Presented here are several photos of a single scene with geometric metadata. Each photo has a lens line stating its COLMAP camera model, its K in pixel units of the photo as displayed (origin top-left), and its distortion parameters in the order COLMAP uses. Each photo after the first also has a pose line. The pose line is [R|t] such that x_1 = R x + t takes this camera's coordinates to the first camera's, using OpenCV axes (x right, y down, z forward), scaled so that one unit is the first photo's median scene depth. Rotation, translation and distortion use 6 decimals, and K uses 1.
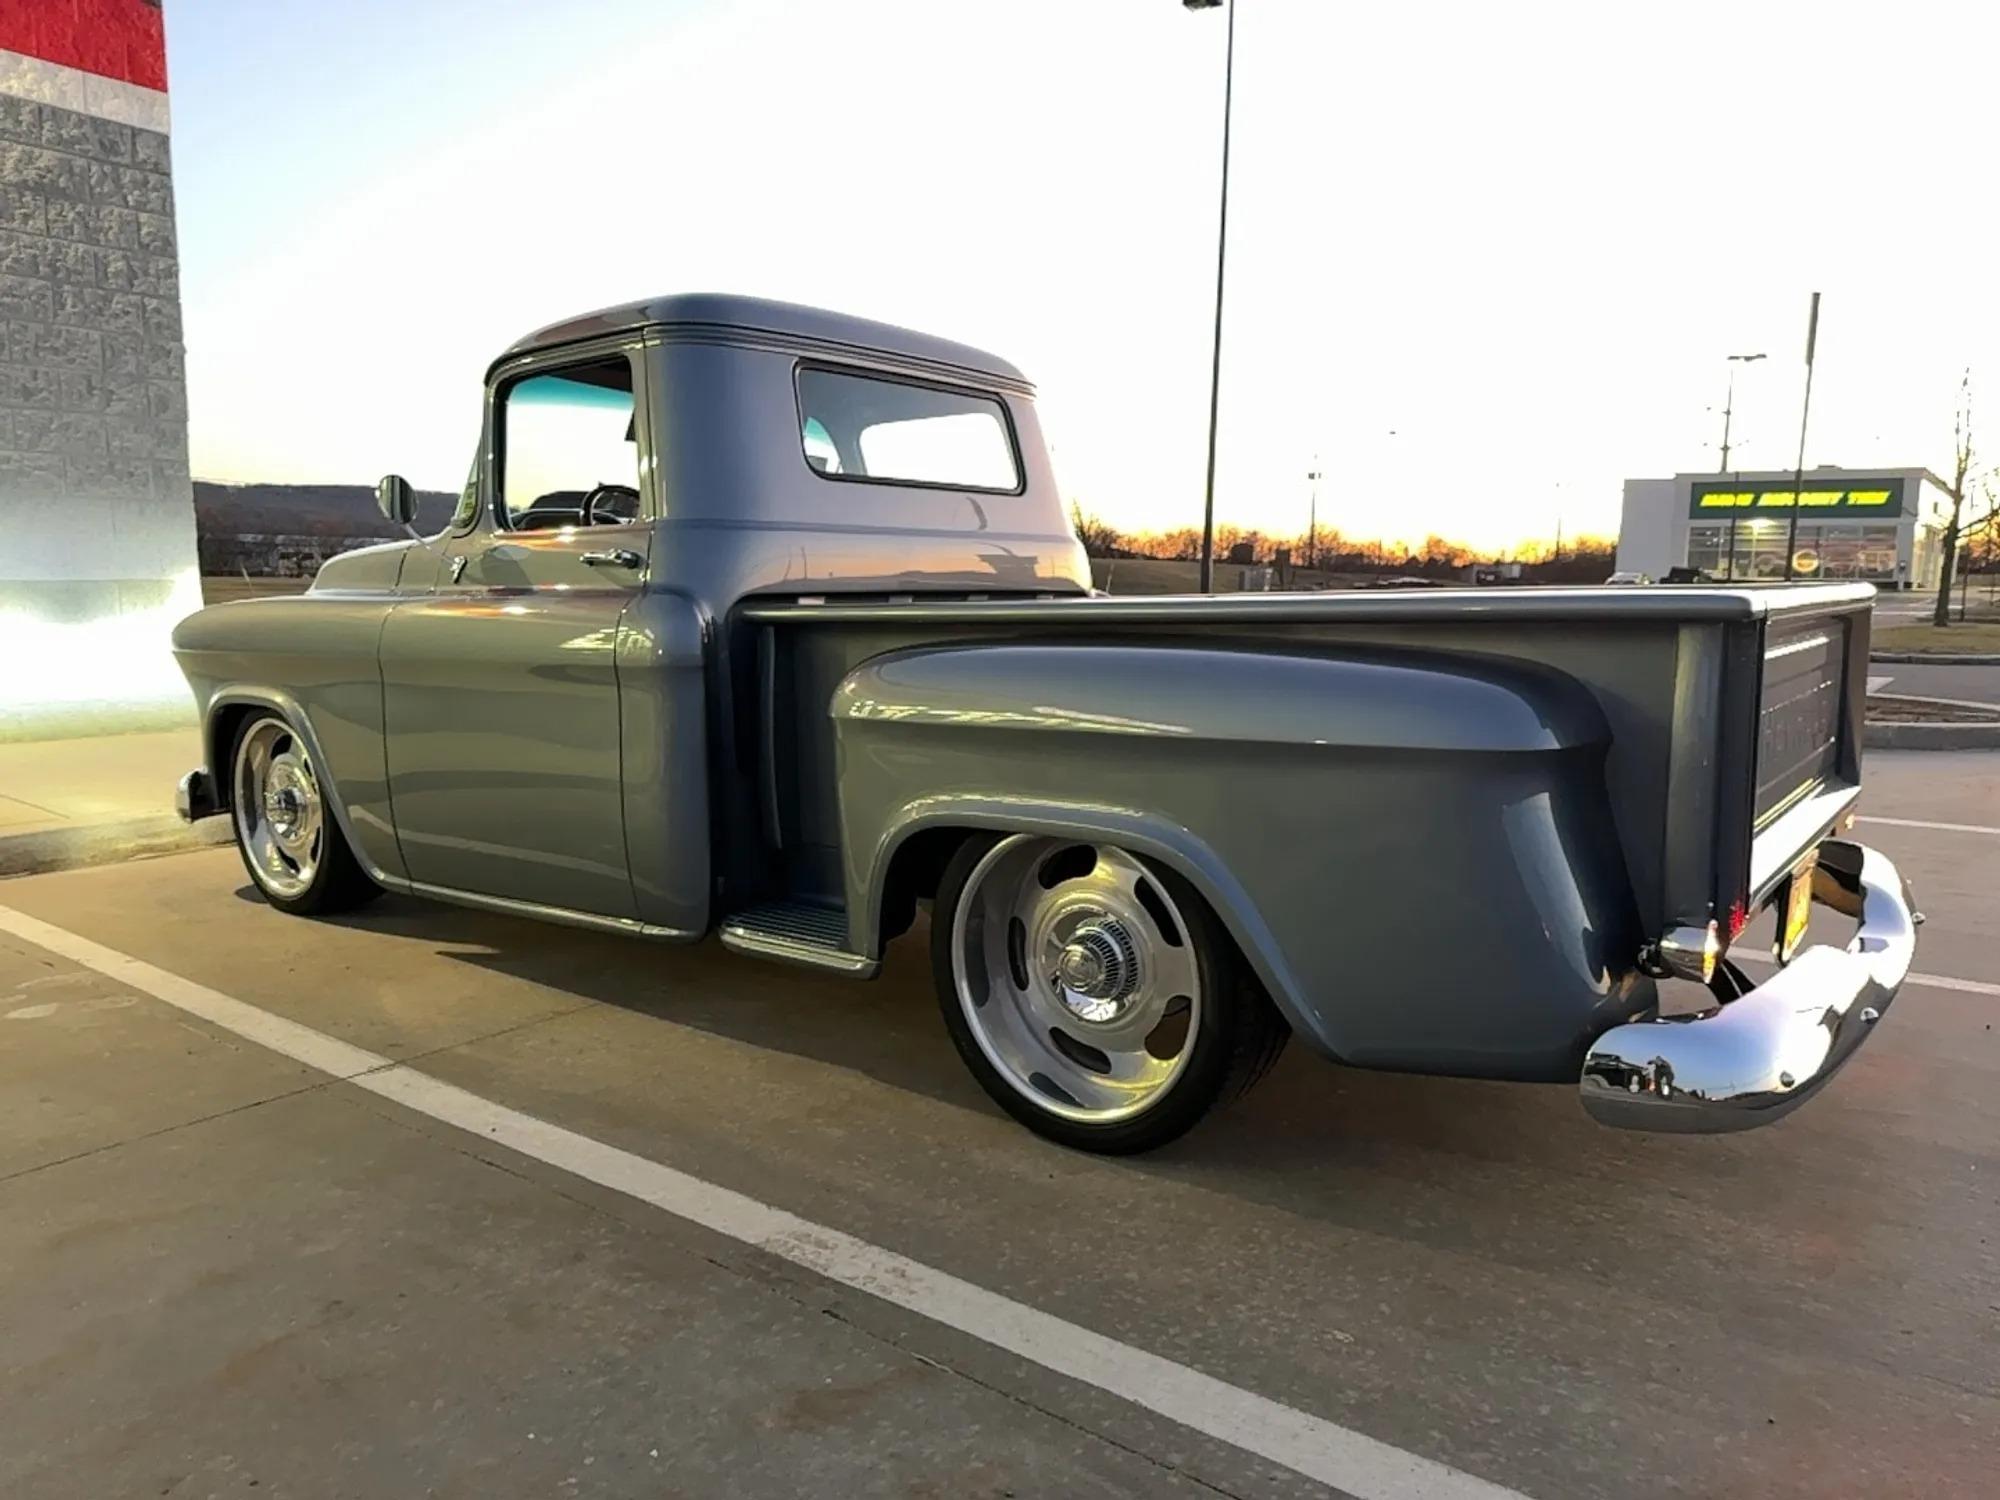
lens RADIAL K [[1414.3, 0, 1012.3], [0, 1414.3, 753.2], [0, 0, 1]] dist [0.021204, -0.033050]
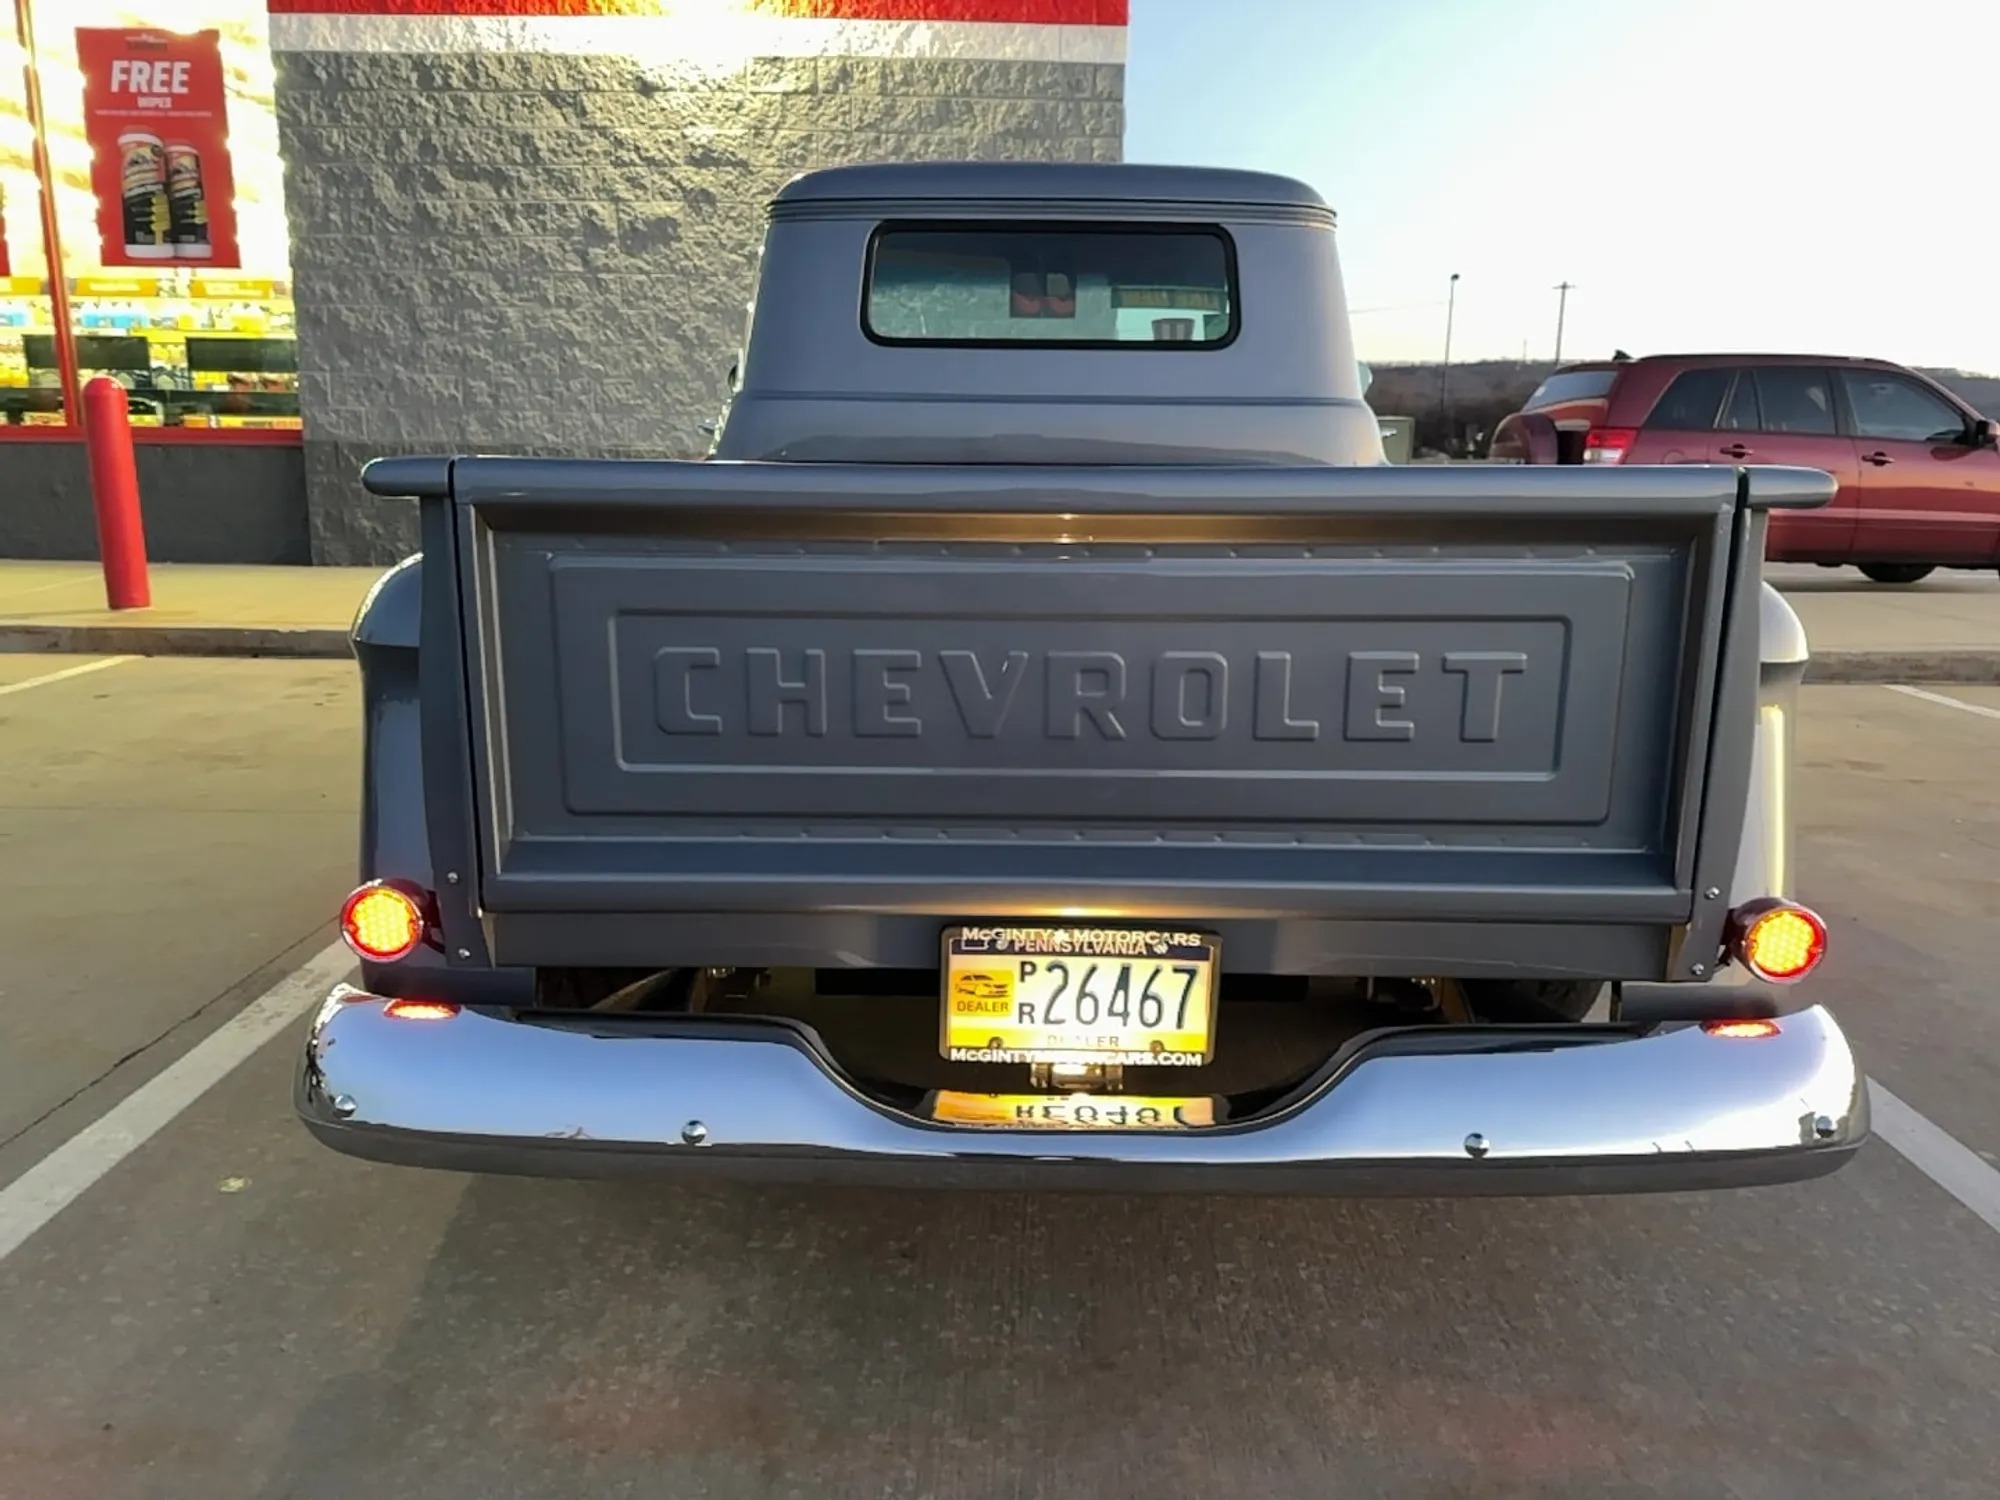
lens RADIAL K [[1414.3, 0, 993.3], [0, 1414.3, 747.7], [0, 0, 1]] dist [0.021204, -0.033050]
pose [[0.588934, 0.168648, -0.790389, 0.370243], [-0.106023, 0.985655, 0.131314, -0.026686], [0.801196, 0.006464, 0.598367, 0.232595]]
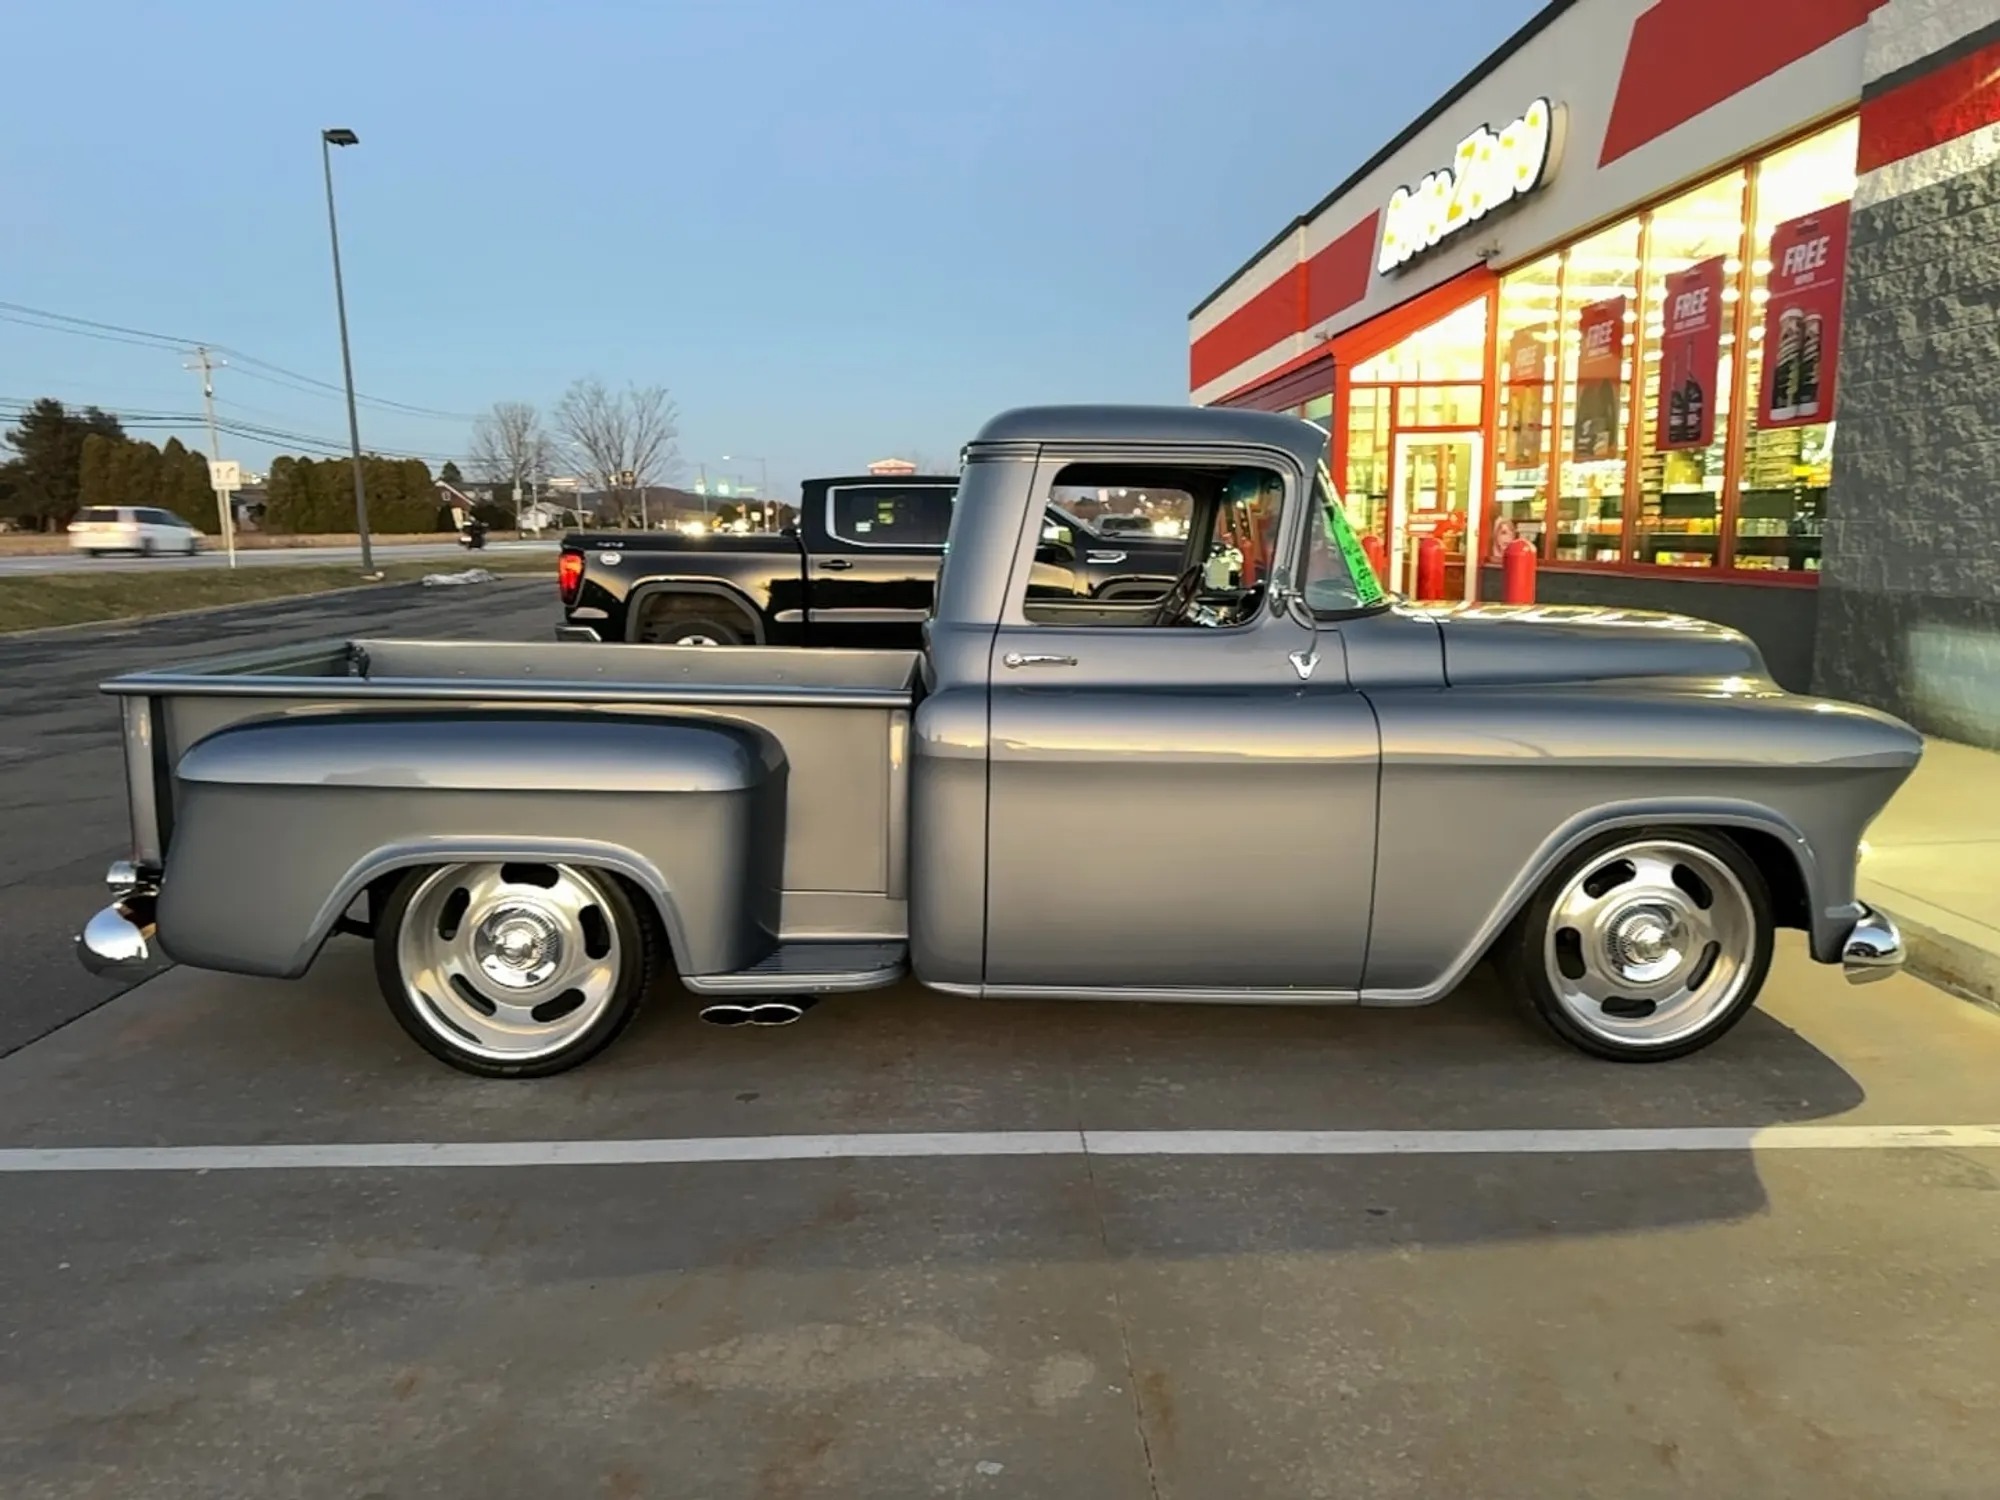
lens RADIAL K [[1414.3, 0, 1006.3], [0, 1414.3, 766.5], [0, 0, 1]] dist [0.021204, -0.033050]
pose [[-0.786150, 0.100798, -0.609760, 0.337987], [-0.070556, 0.965522, 0.250576, -0.178100], [0.613995, 0.240013, -0.751934, 1.046586]]
